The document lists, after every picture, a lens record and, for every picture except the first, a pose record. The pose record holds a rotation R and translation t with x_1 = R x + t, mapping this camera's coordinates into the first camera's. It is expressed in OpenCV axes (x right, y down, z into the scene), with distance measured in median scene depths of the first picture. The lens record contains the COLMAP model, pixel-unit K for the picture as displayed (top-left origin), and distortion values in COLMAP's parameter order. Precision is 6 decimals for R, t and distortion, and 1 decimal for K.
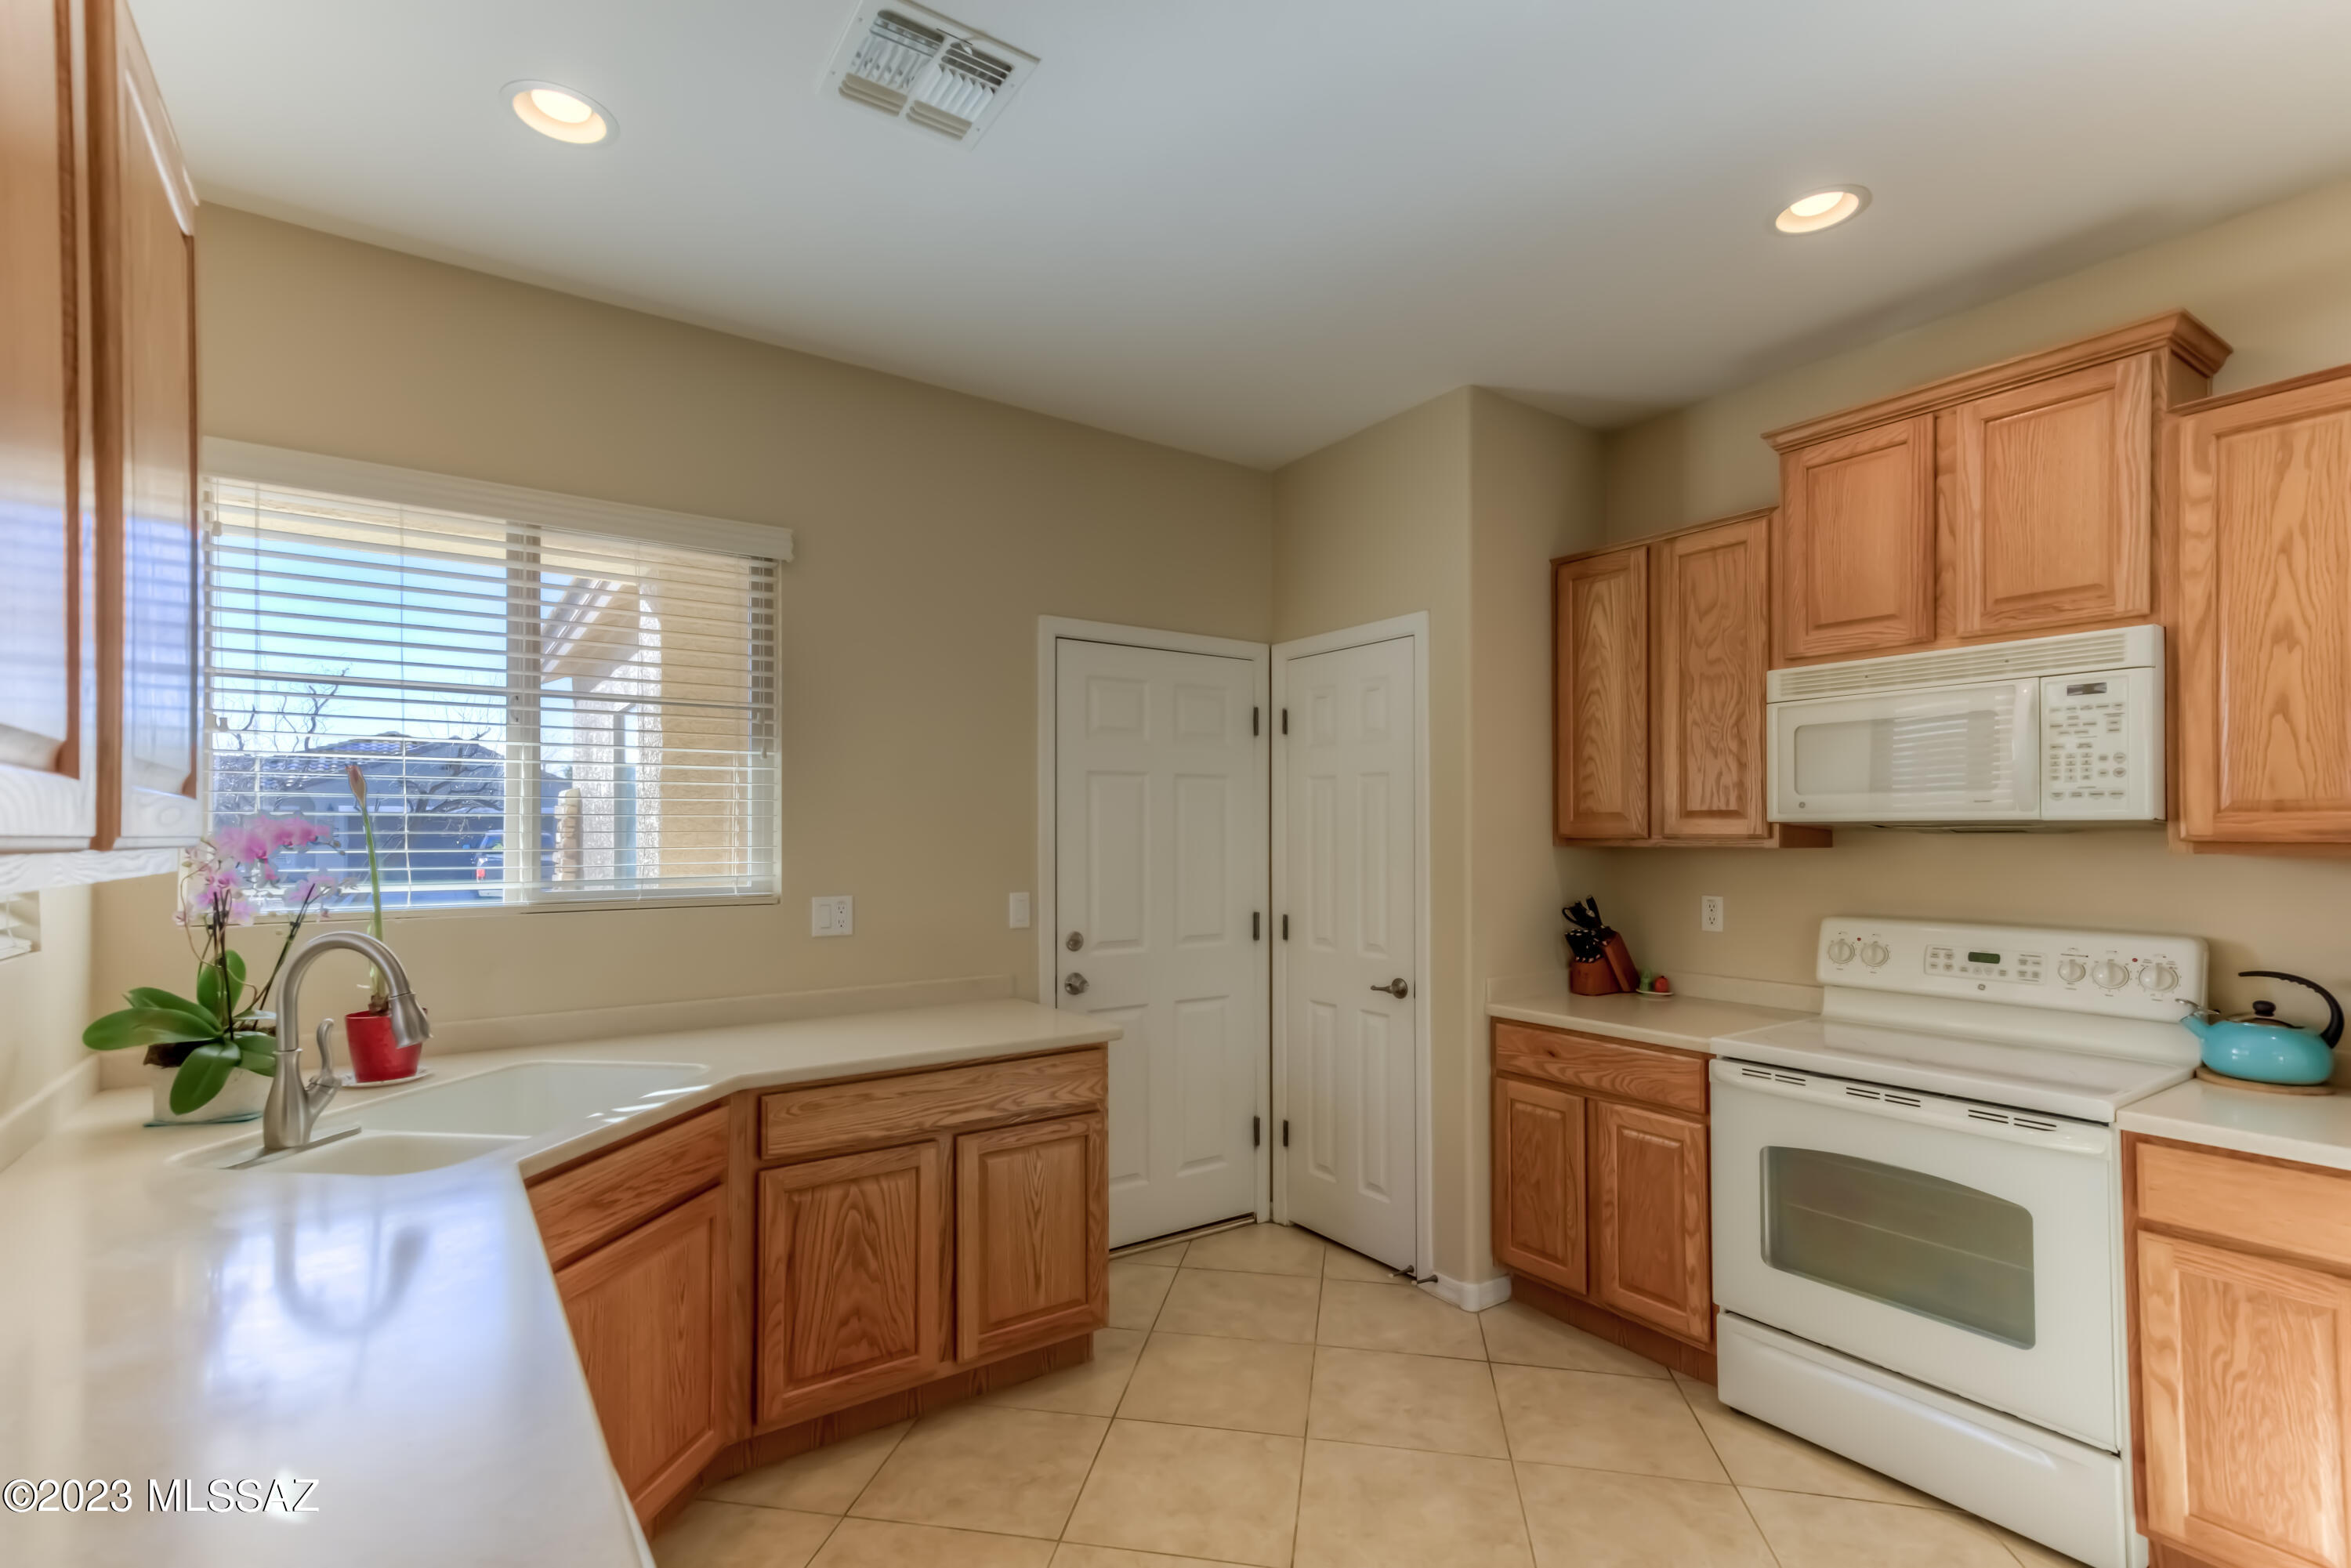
lens RADIAL K [[1077.4, 0, 1187.3], [0, 1077.4, 830.7], [0, 0, 1]] dist [0.020897, 0.000201]
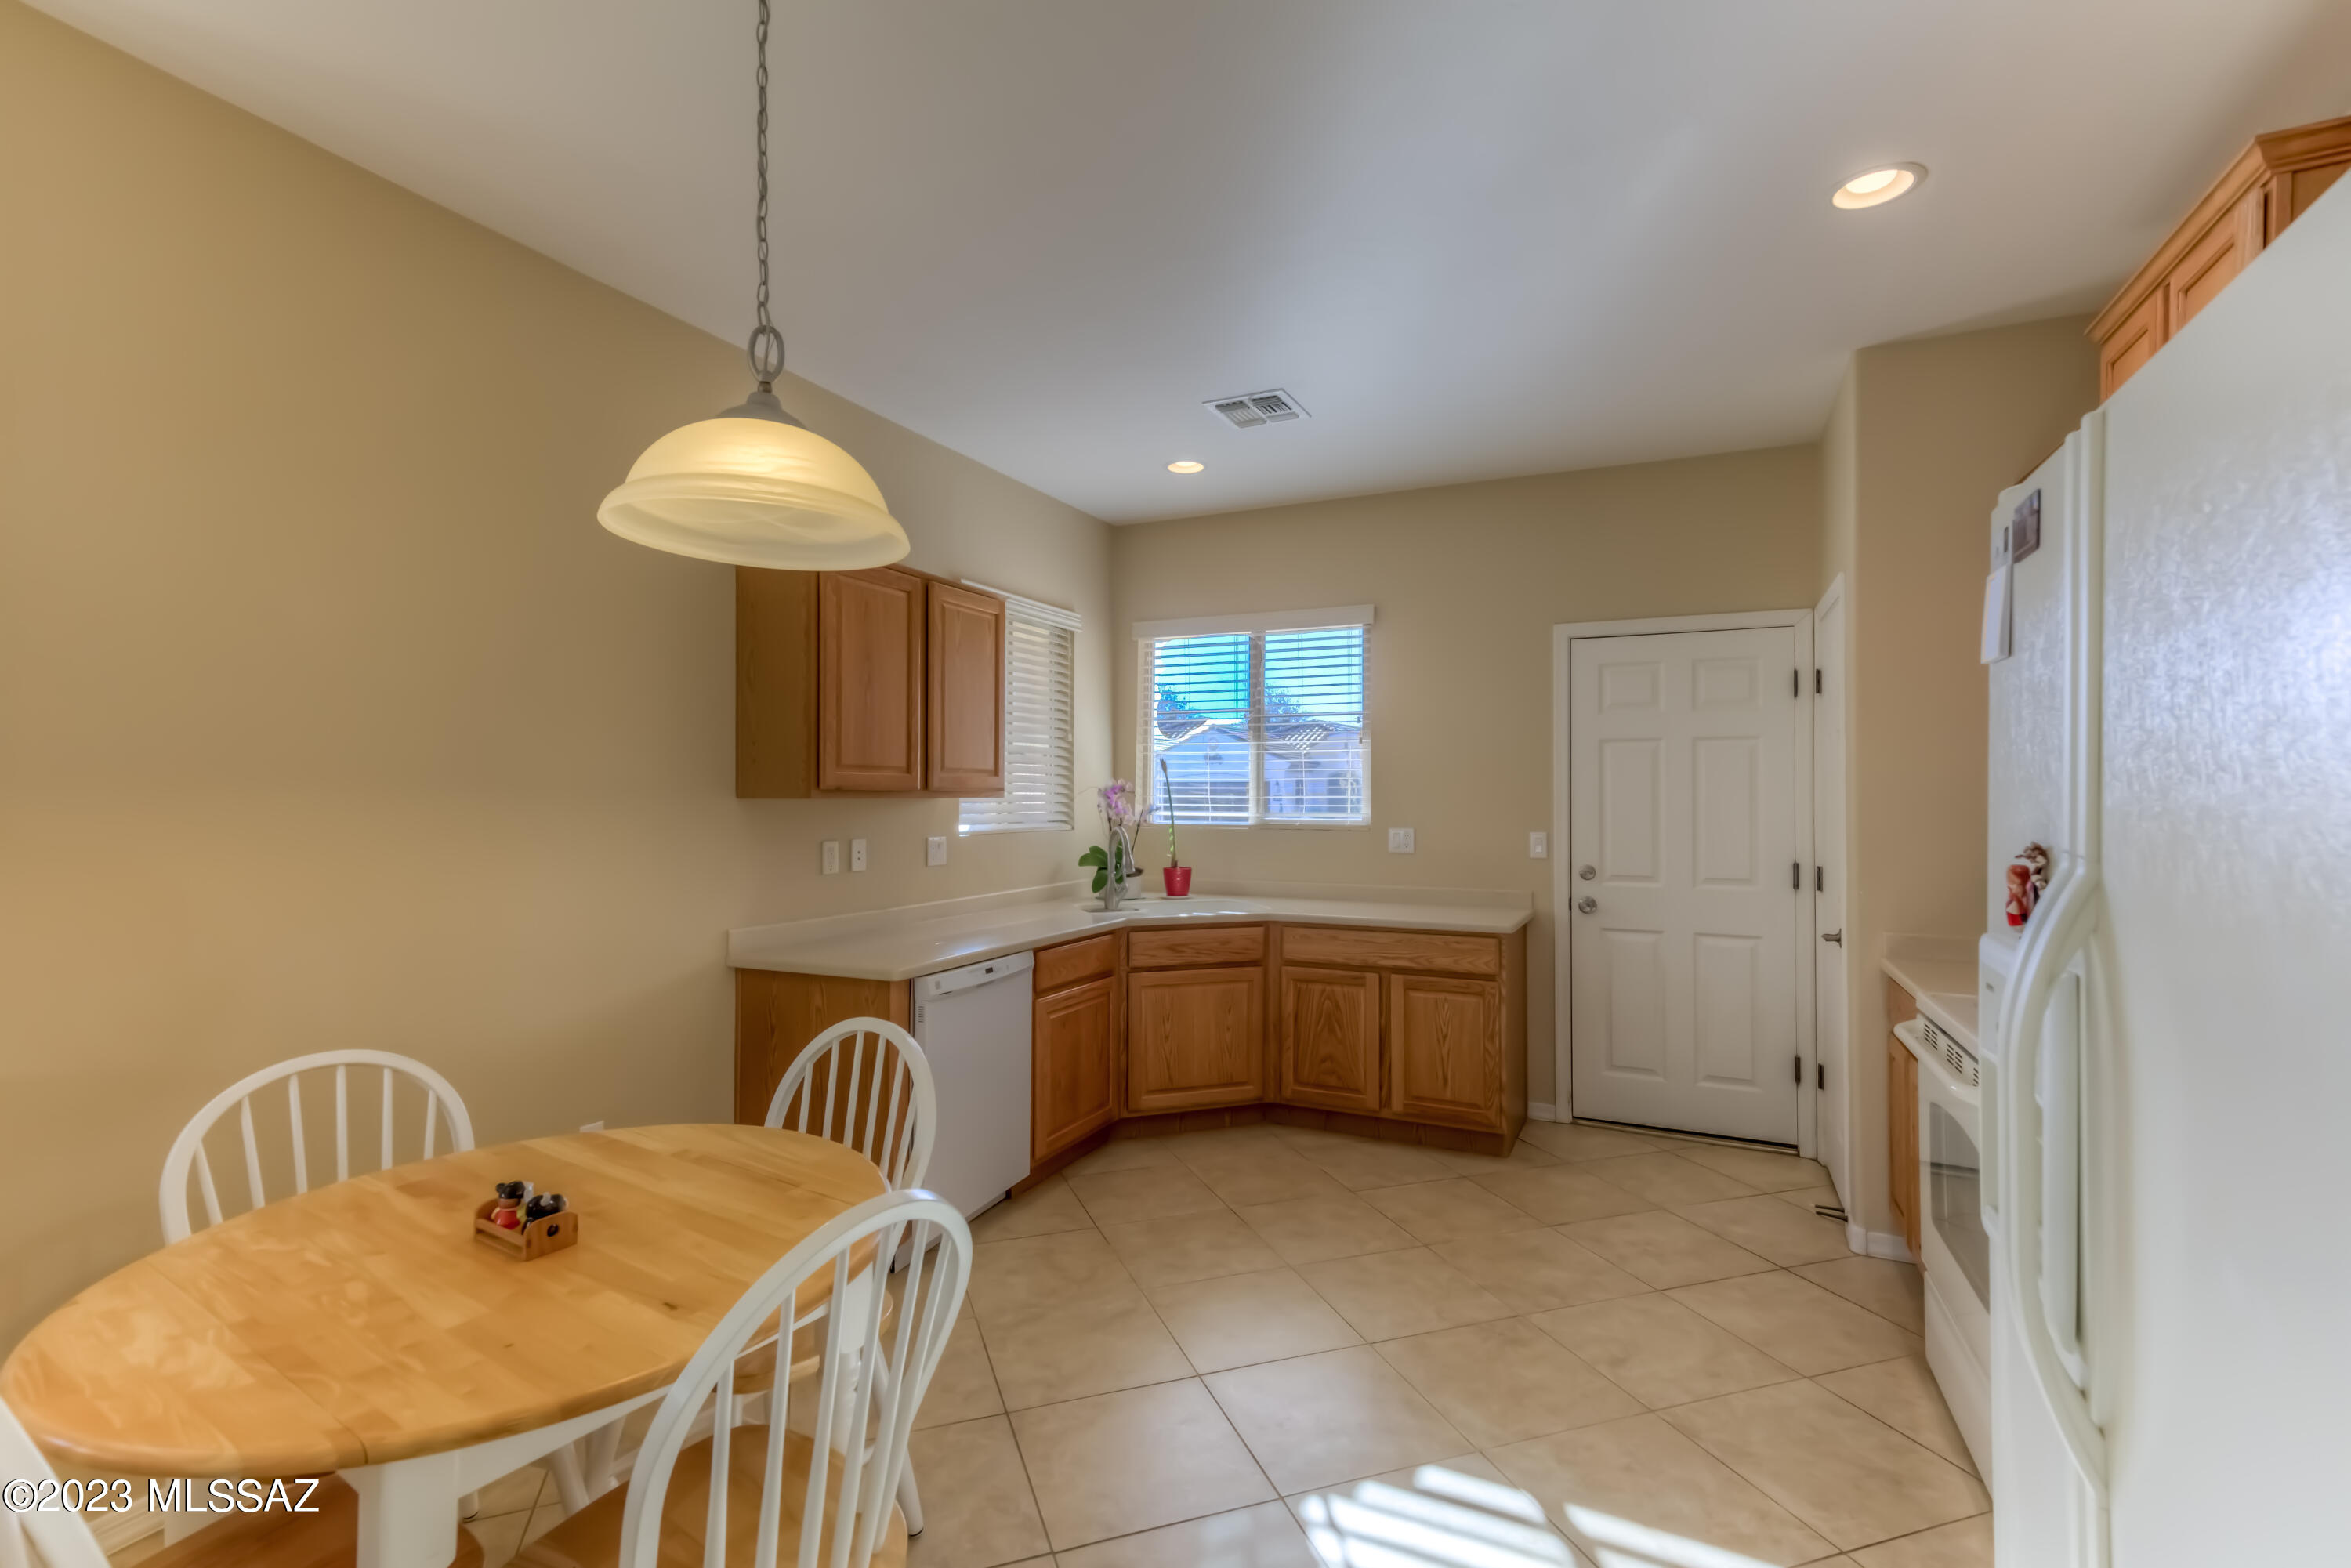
lens RADIAL K [[1092.7, 0, 1172.7], [0, 1092.7, 781.3], [0, 0, 1]] dist [0.018780, 0.000152]
pose [[0.493630, -0.005634, -0.869654, 1.039712], [0.002166, 0.999984, -0.005249, -0.000326], [0.869669, 0.000707, 0.493635, -0.102360]]
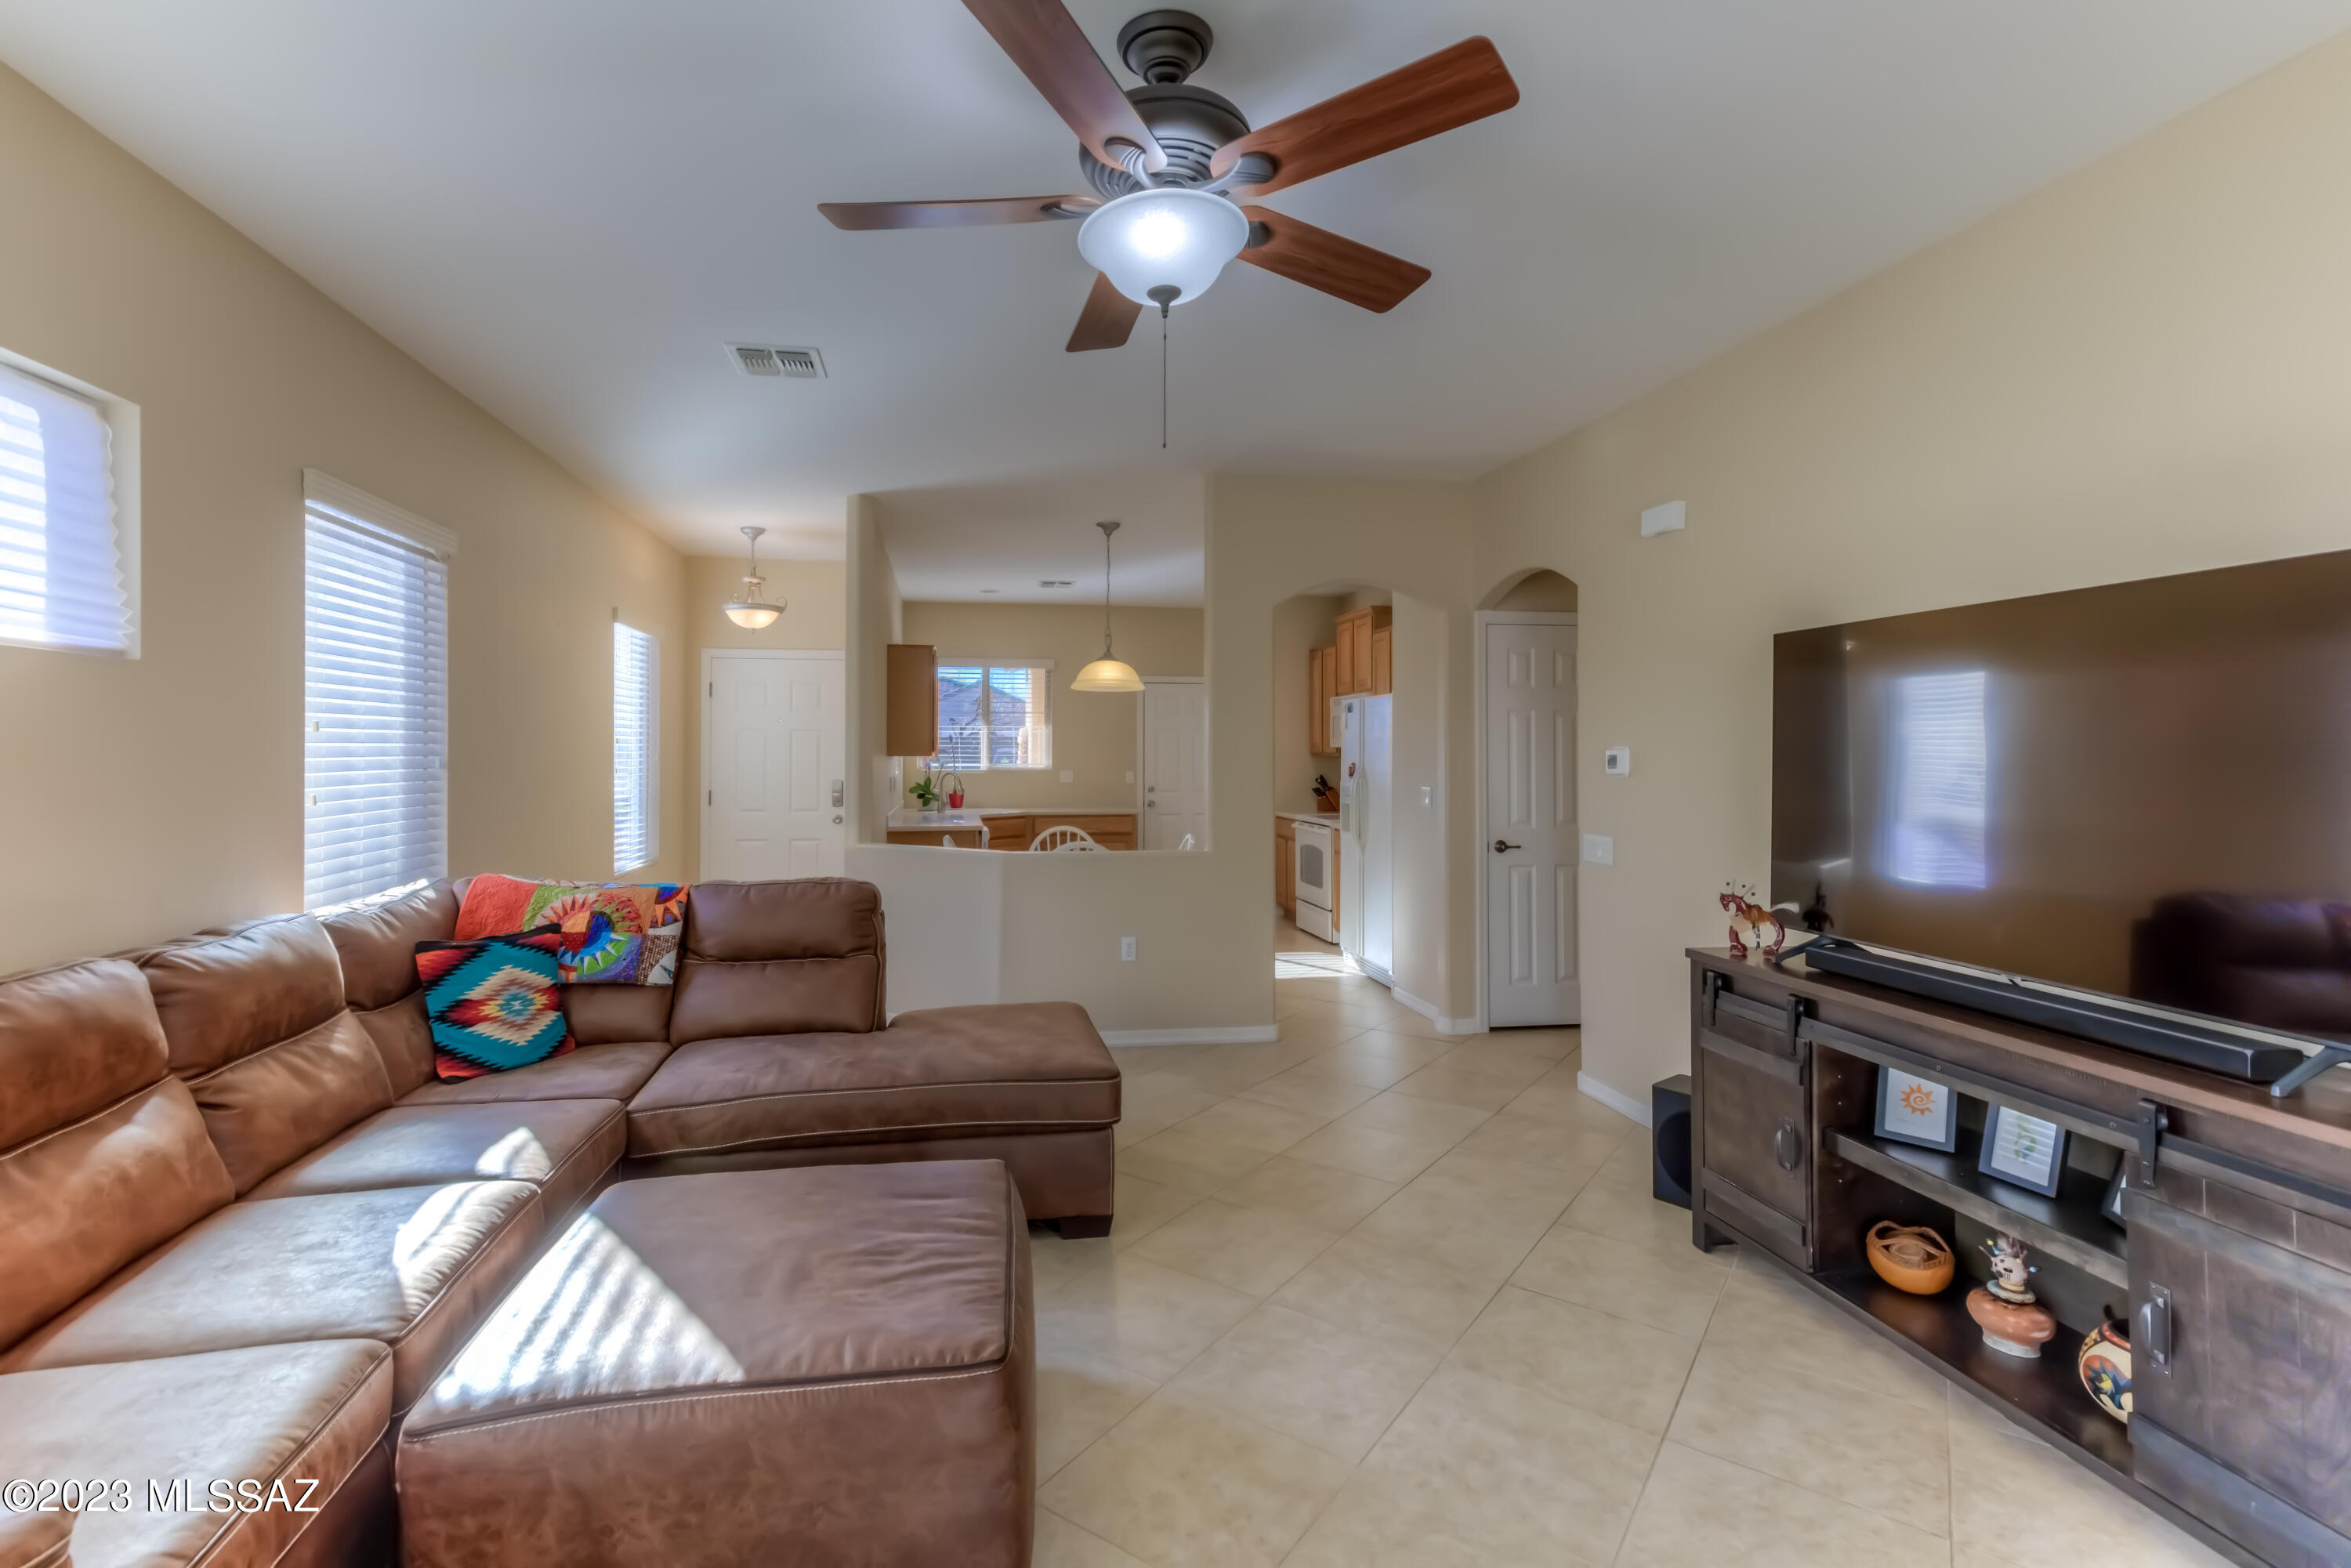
lens RADIAL K [[1137.8, 0, 1170.4], [0, 1137.8, 742.9], [0, 0, 1]] dist [0.027299, 0.000541]
pose [[0.907128, -0.002459, -0.420848, 1.586862], [0.001515, 0.999996, -0.002578, -0.014127], [0.420852, 0.001701, 0.907128, -2.242237]]
